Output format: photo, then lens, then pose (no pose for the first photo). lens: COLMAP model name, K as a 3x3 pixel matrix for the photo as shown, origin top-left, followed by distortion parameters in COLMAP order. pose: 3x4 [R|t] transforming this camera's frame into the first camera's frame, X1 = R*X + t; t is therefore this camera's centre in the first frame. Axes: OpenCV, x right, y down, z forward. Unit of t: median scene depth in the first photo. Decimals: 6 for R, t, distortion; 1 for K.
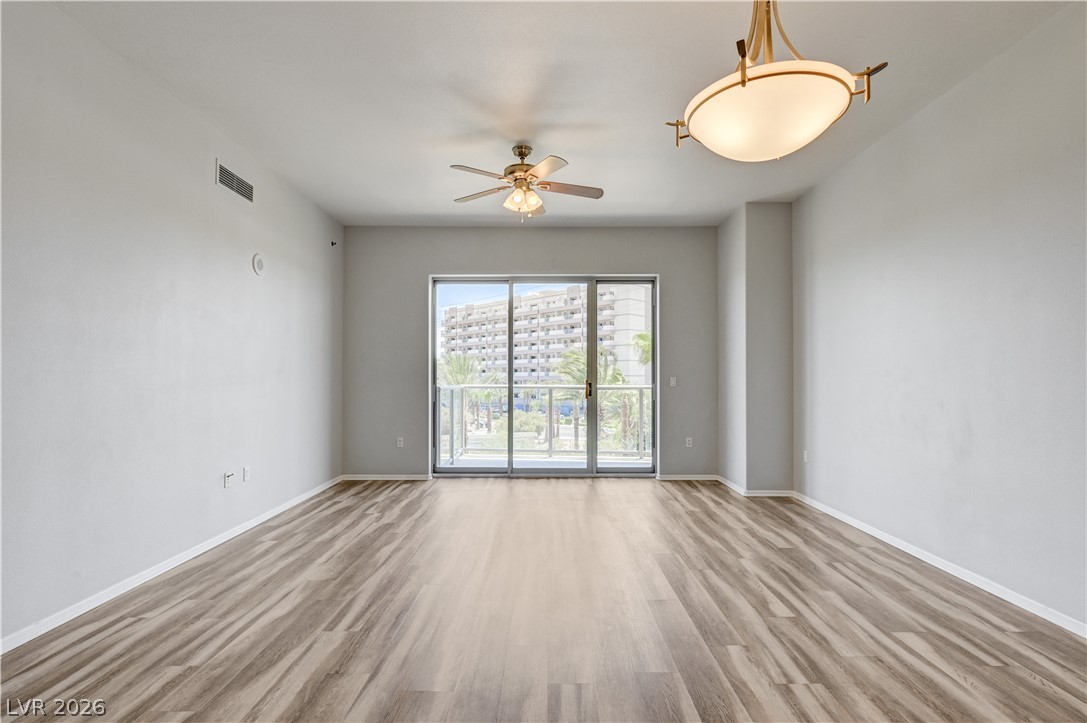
lens RADIAL K [[507.4, 0, 551.1], [0, 507.4, 375.6], [0, 0, 1]] dist [-0.002072, 0.001011]
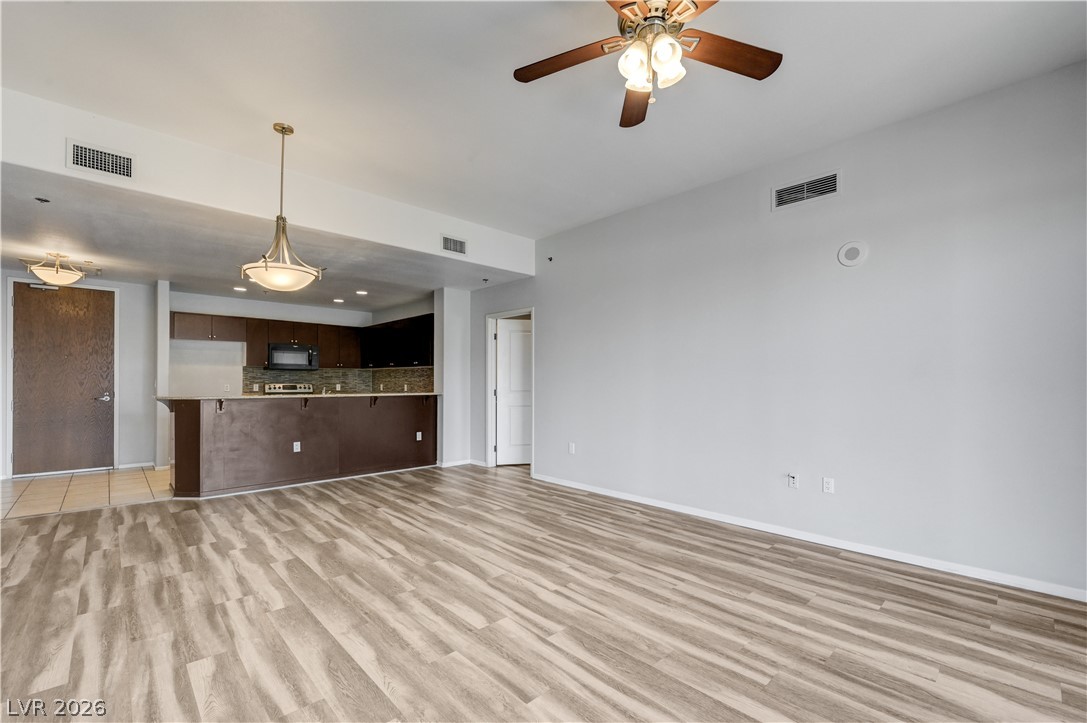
lens RADIAL K [[469.1, 0, 538.5], [0, 469.1, 366.8], [0, 0, 1]] dist [0.001381, -0.001290]
pose [[-0.746875, -0.022789, -0.664574, 0.375551], [0.002896, 0.999292, -0.037521, 0.007521], [0.664958, -0.029948, -0.746280, 1.297801]]
